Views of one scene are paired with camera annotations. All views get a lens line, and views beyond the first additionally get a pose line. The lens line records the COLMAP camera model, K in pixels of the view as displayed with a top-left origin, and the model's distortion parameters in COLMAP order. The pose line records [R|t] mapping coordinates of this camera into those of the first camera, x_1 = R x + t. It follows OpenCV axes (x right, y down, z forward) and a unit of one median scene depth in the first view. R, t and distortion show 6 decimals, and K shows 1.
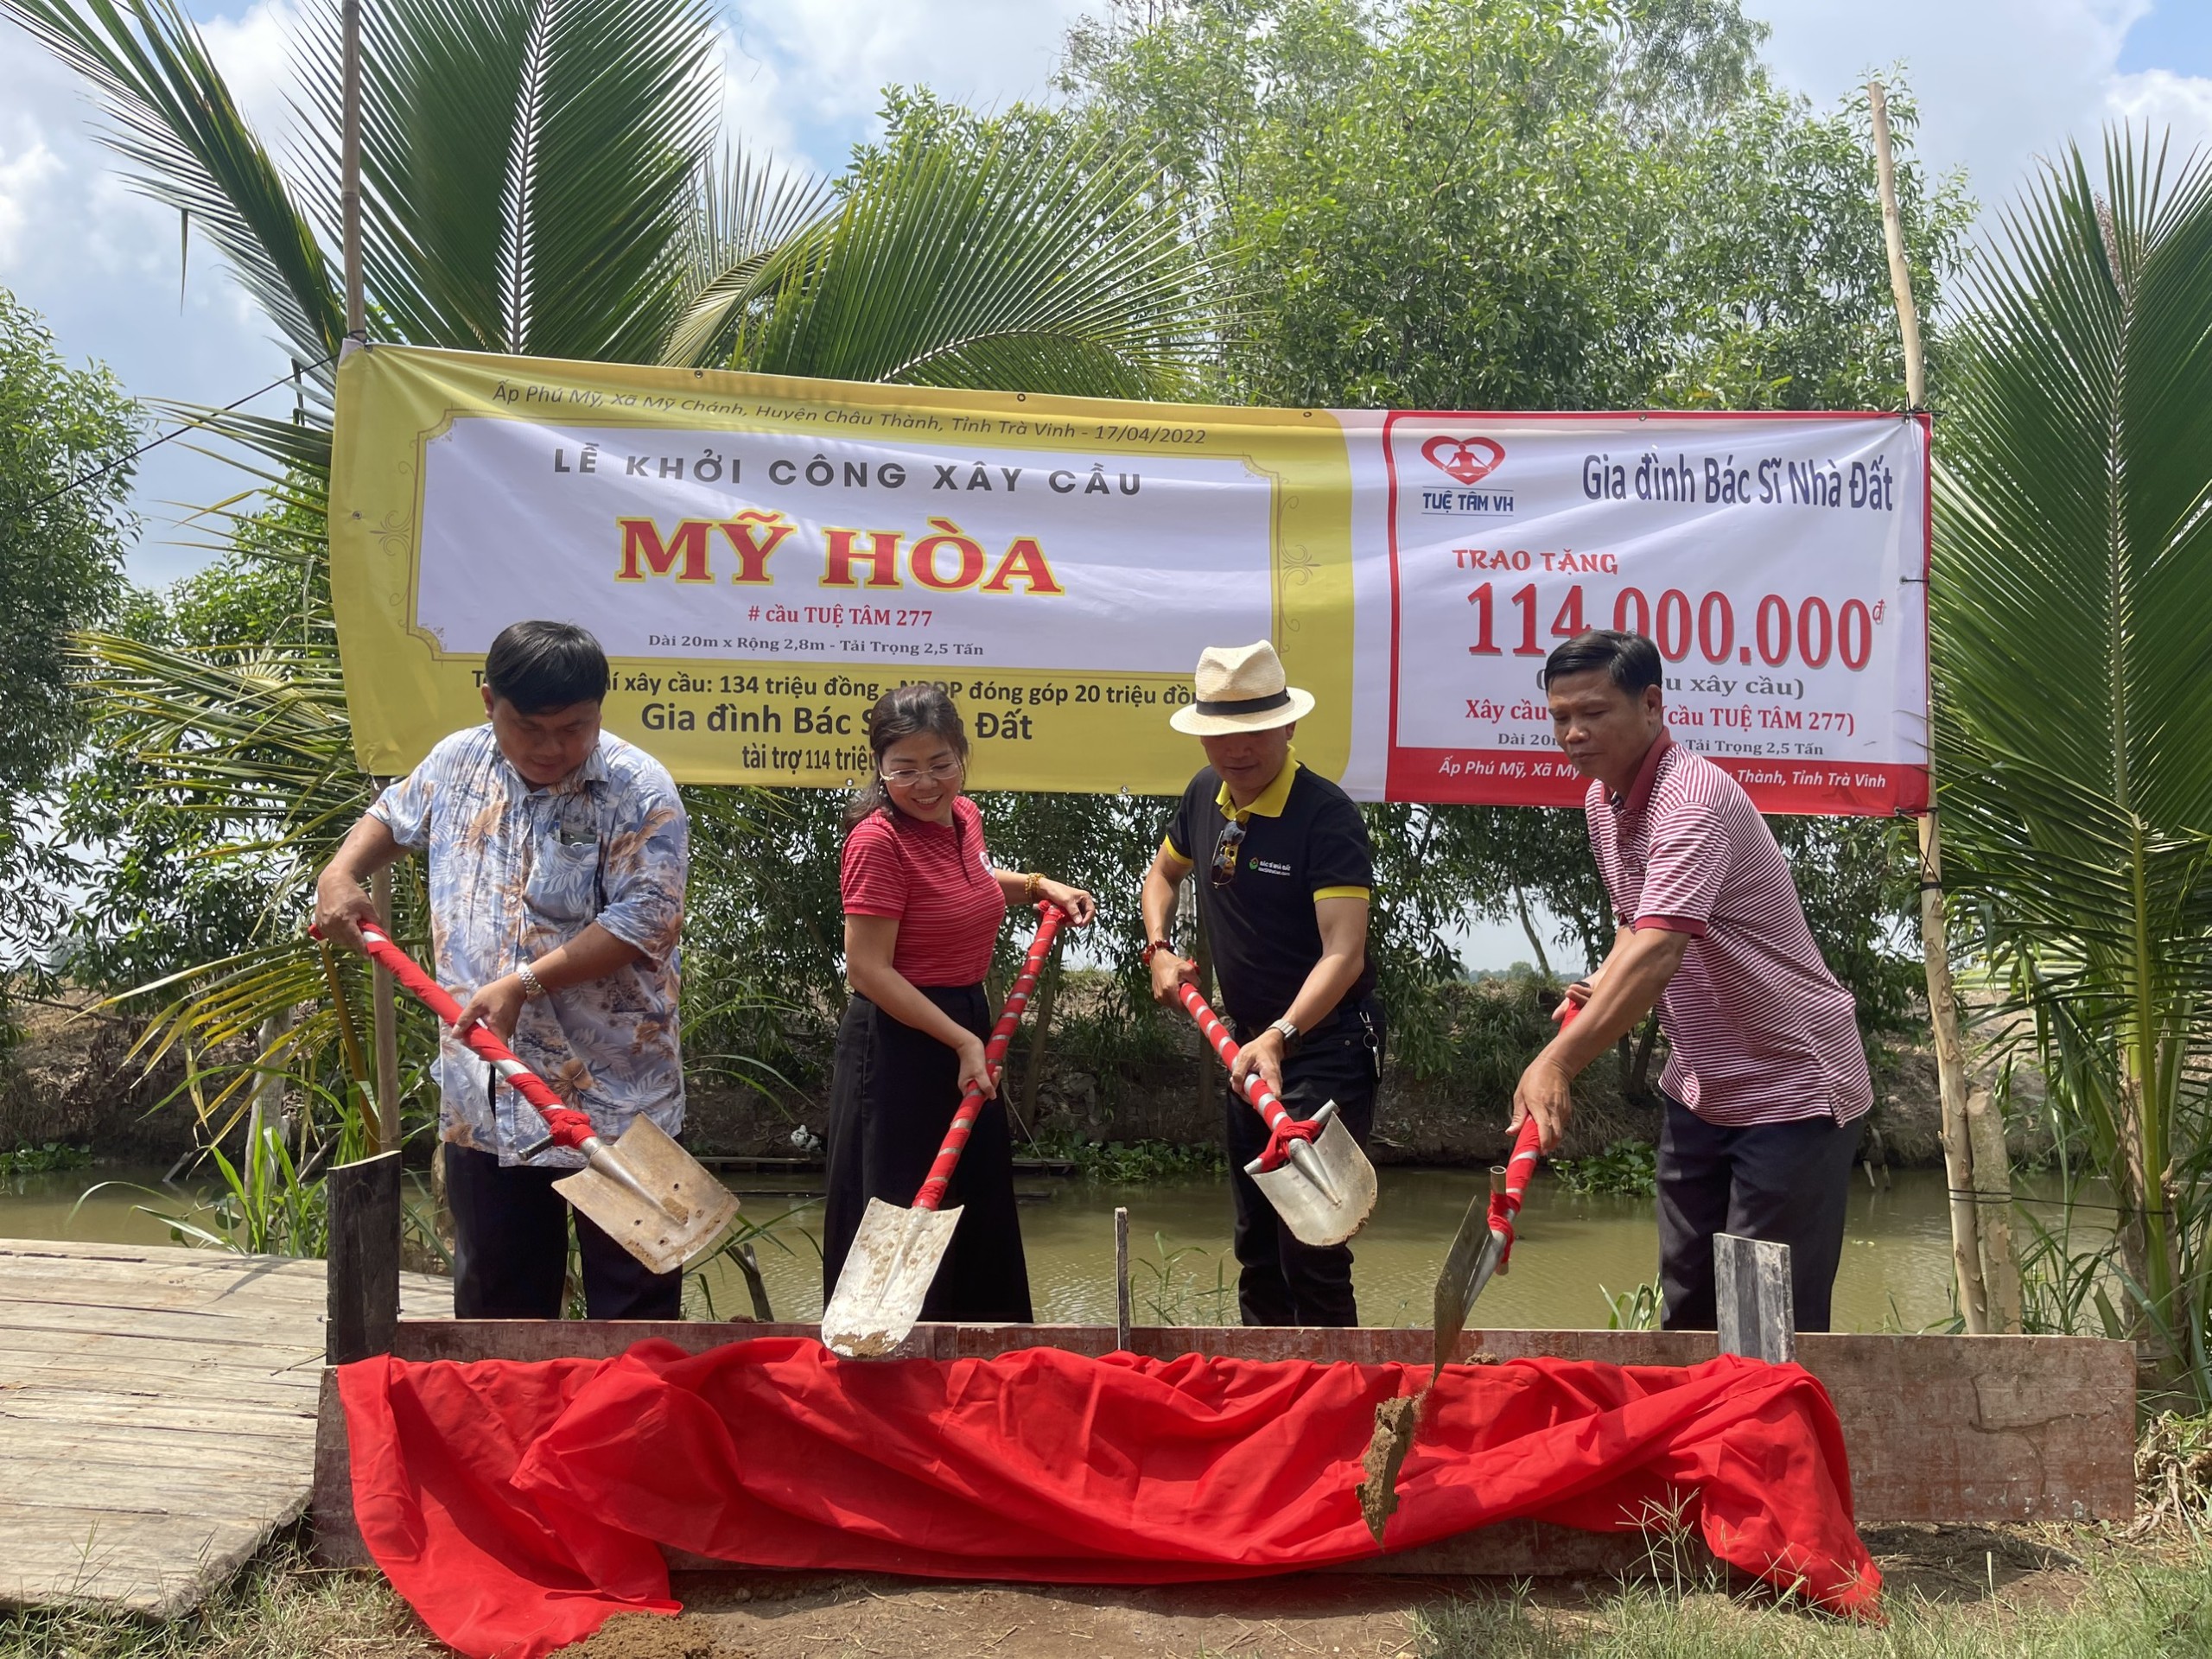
lens RADIAL K [[1732.6, 0, 1090.5], [0, 1732.6, 834.7], [0, 0, 1]] dist [0.139871, -0.162391]
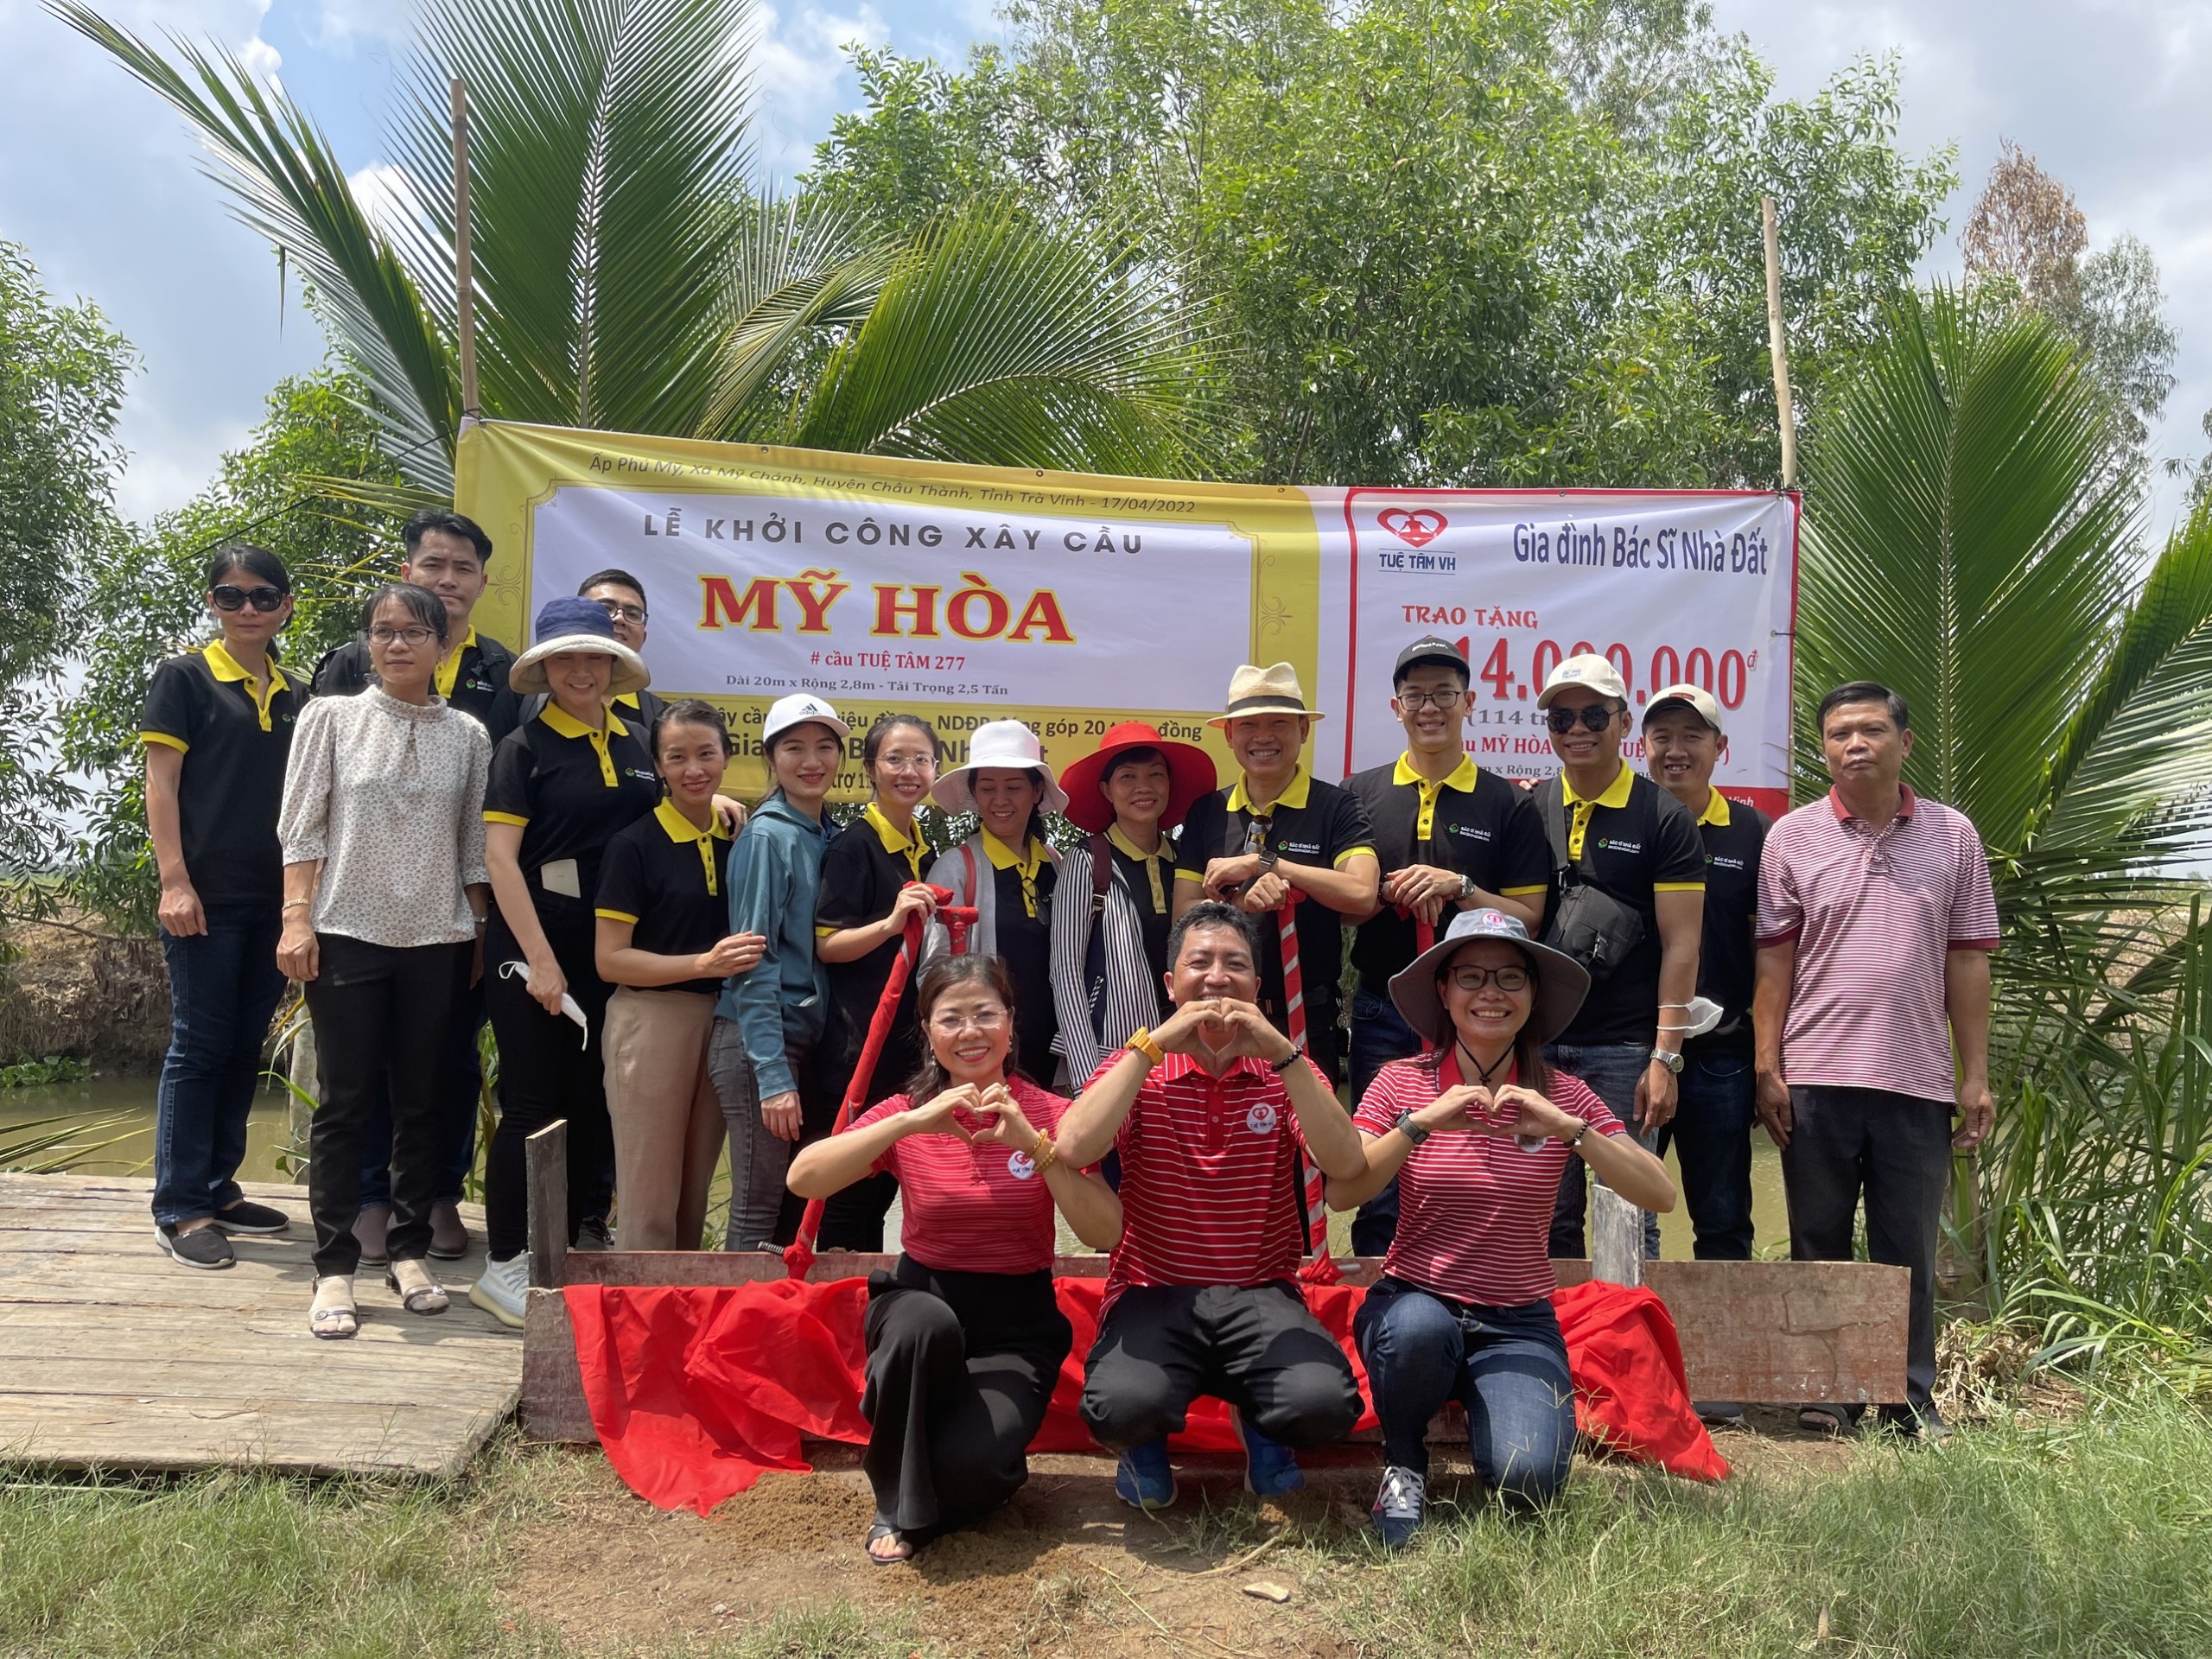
lens RADIAL K [[1733.7, 0, 1093.3], [0, 1733.7, 837.2], [0, 0, 1]] dist [0.132652, -0.152584]
pose [[0.999432, 0.008652, 0.032567, -0.038112], [-0.010420, 0.998458, 0.054529, -0.066350], [-0.032045, -0.054837, 0.997981, -0.180695]]
